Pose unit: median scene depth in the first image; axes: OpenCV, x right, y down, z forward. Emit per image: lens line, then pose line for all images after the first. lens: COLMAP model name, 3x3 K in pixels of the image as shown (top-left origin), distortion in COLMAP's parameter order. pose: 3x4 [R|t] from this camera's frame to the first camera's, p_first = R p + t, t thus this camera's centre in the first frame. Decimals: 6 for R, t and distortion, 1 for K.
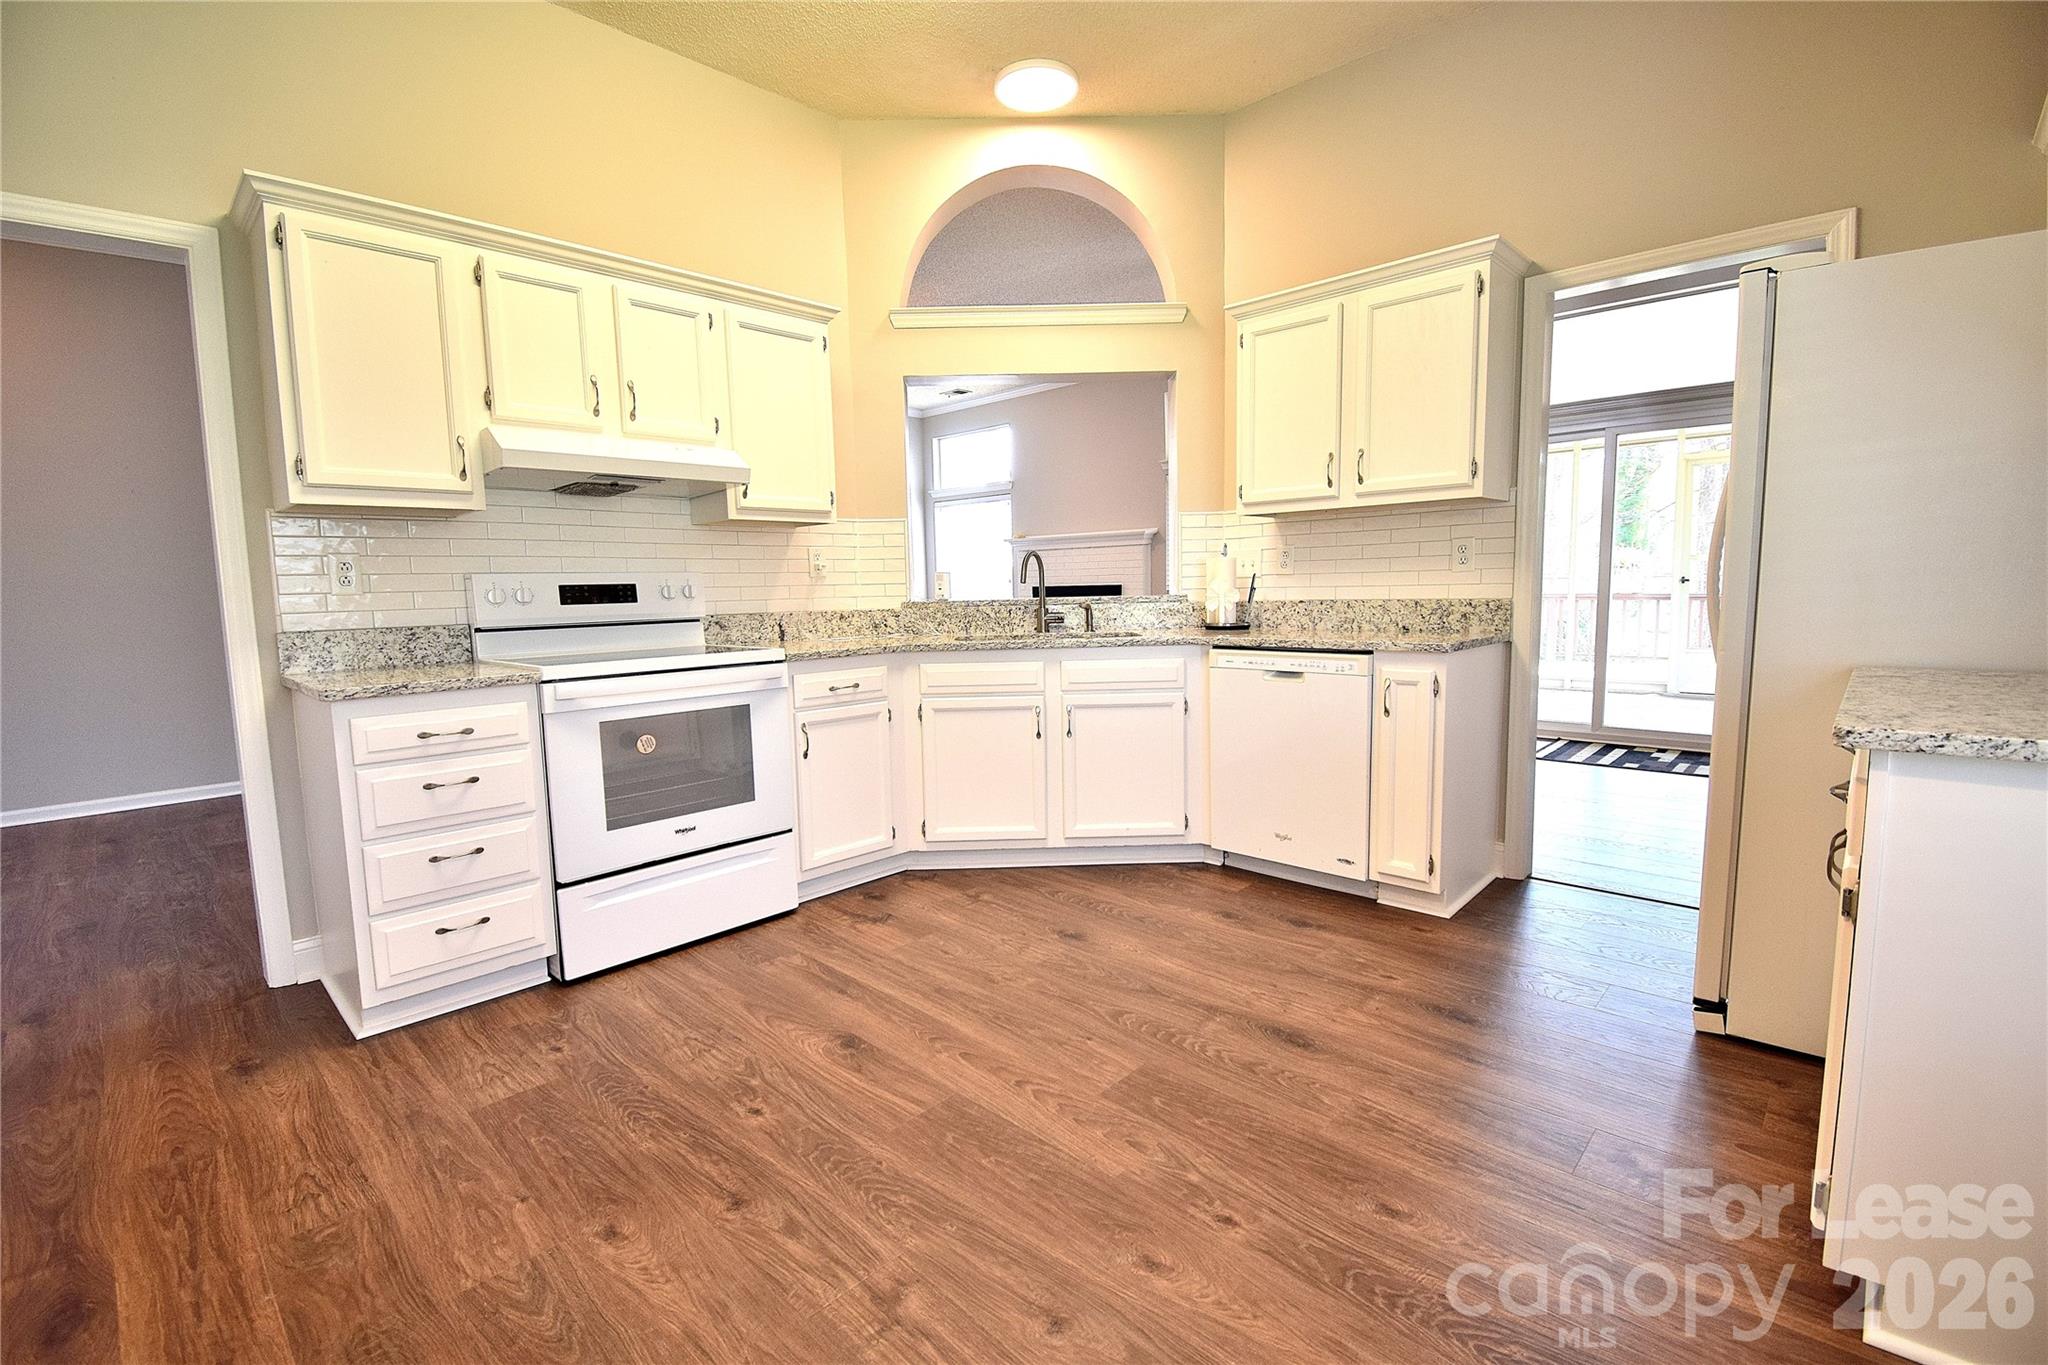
lens RADIAL K [[896.1, 0, 1021.6], [0, 896.1, 678.5], [0, 0, 1]] dist [0.019113, -0.025778]
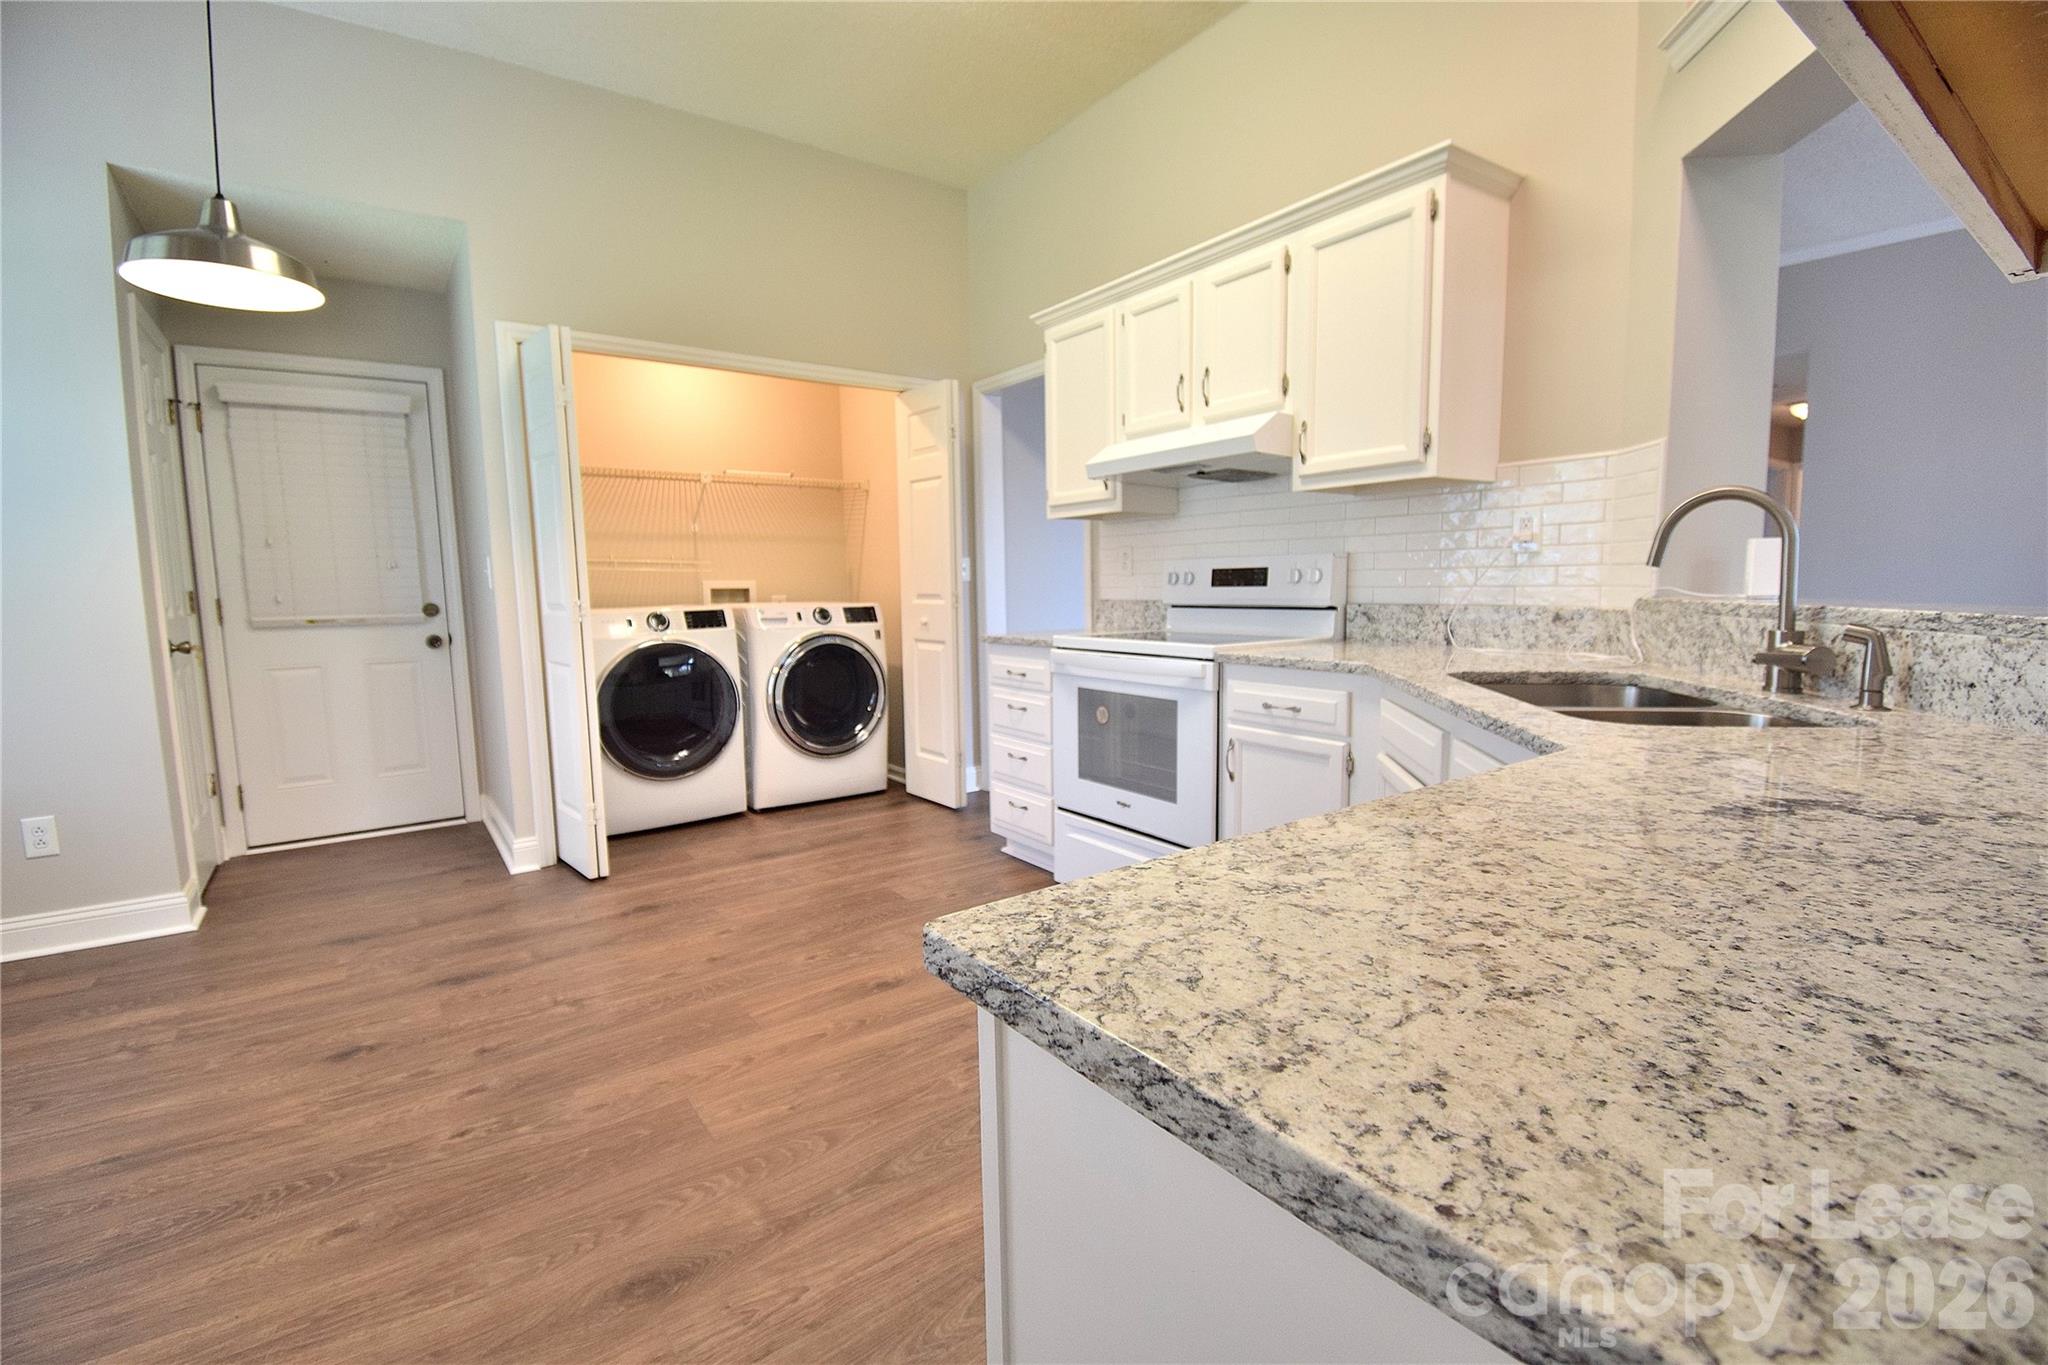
lens RADIAL K [[896.1, 0, 1021.6], [0, 896.1, 678.5], [0, 0, 1]] dist [0.019113, -0.025778]
pose [[-0.174997, 0.132638, -0.975594, 0.816932], [-0.082665, 0.985406, 0.148800, -0.154575], [0.981093, 0.106686, -0.161479, 1.290505]]
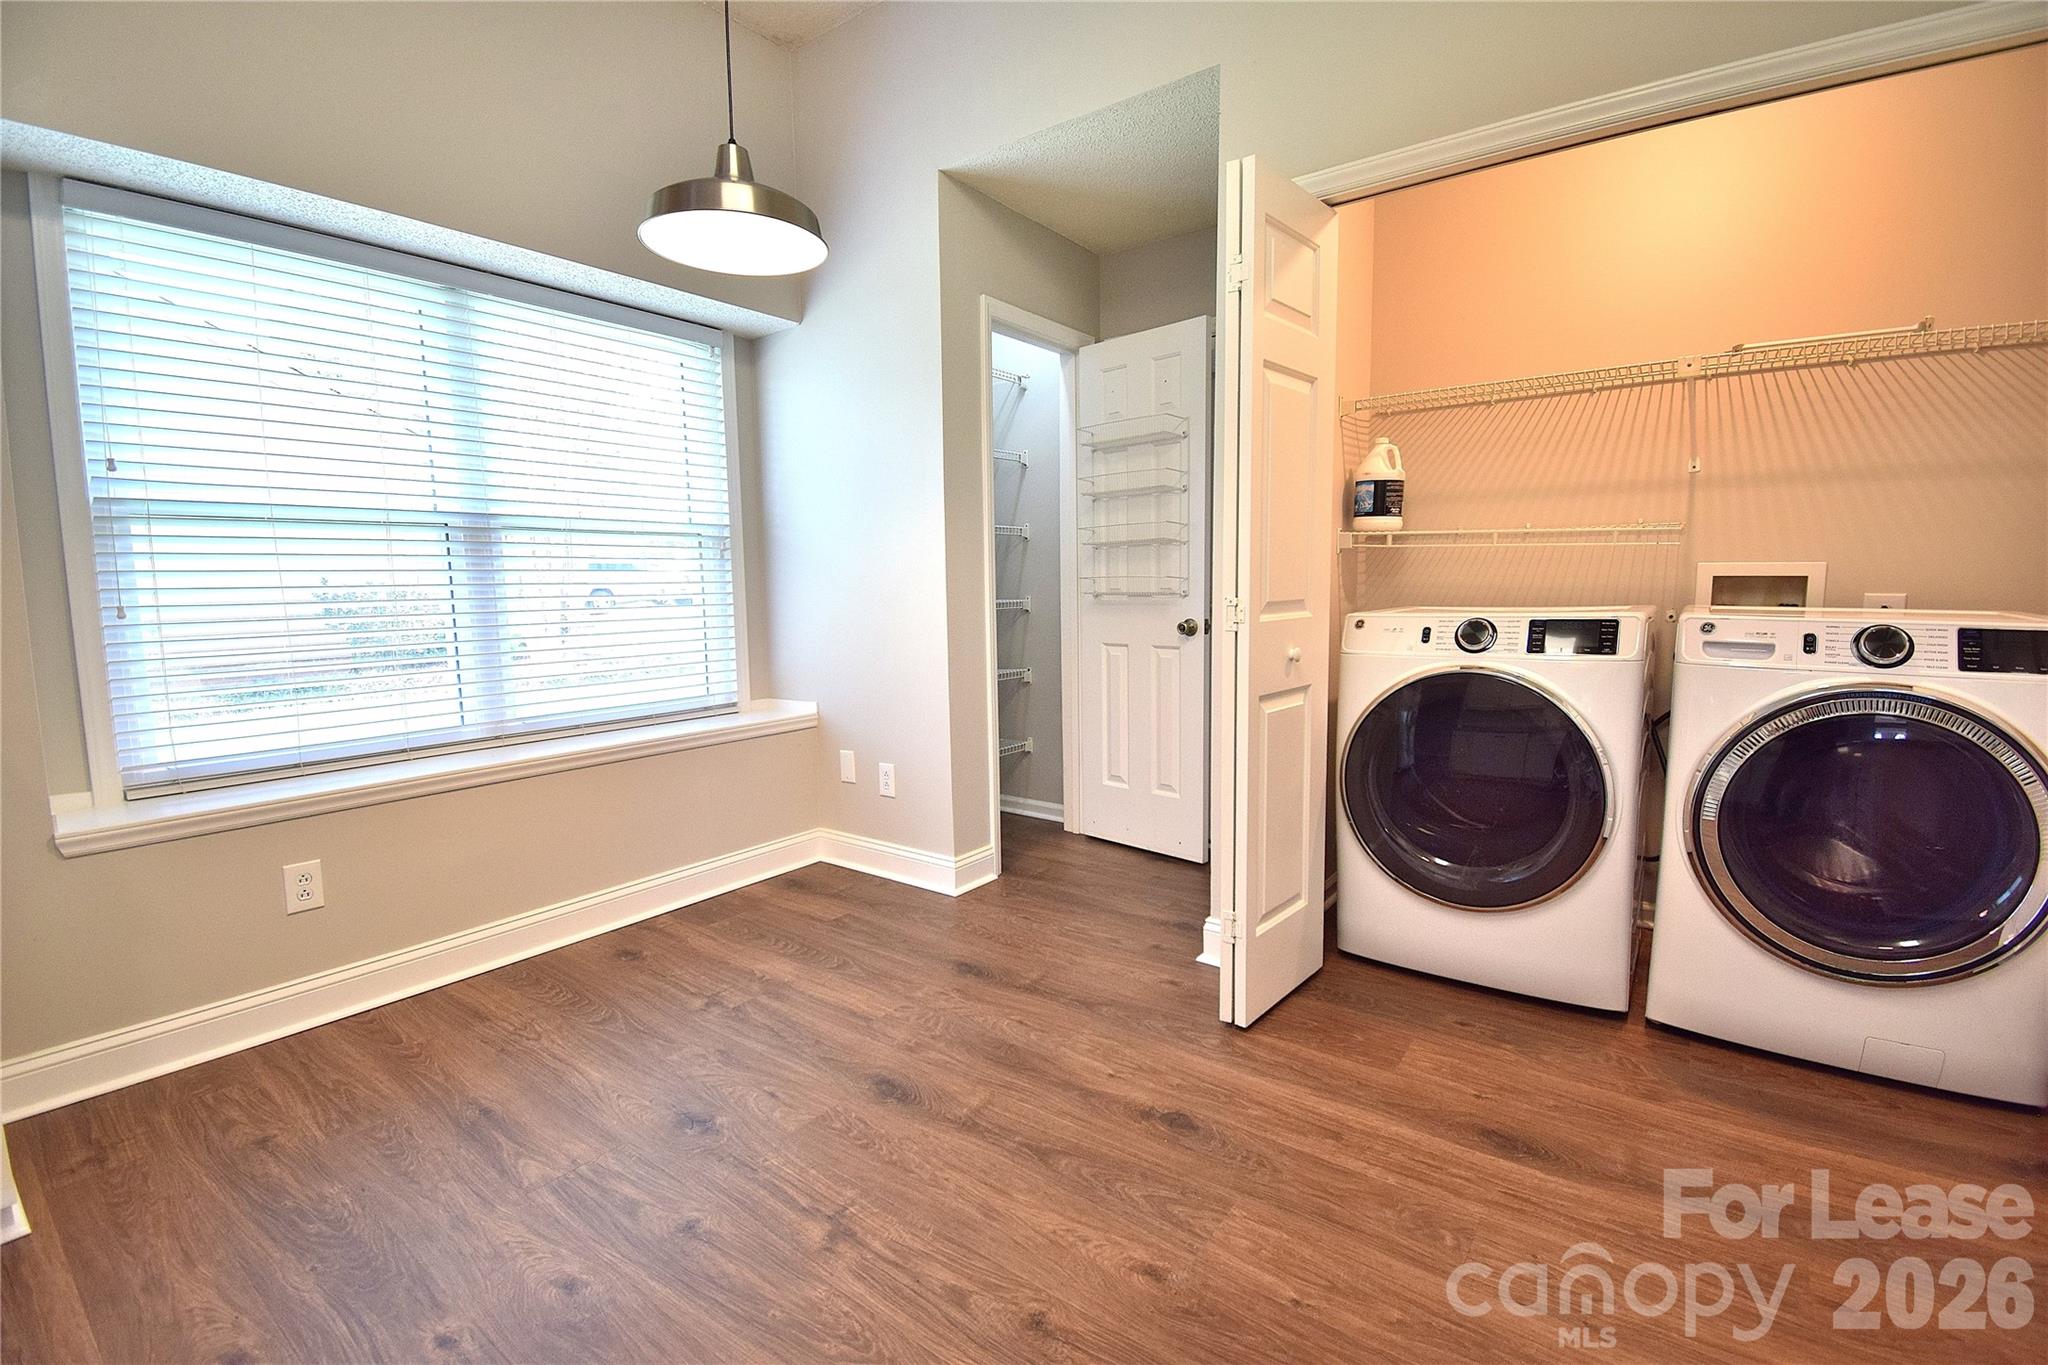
lens RADIAL K [[896.1, 0, 1021.6], [0, 896.1, 678.5], [0, 0, 1]] dist [0.019113, -0.025778]
pose [[-0.991527, 0.050193, -0.119813, -0.170737], [0.023430, 0.976311, 0.215101, -0.126547], [0.127771, 0.210472, -0.969214, 1.227415]]
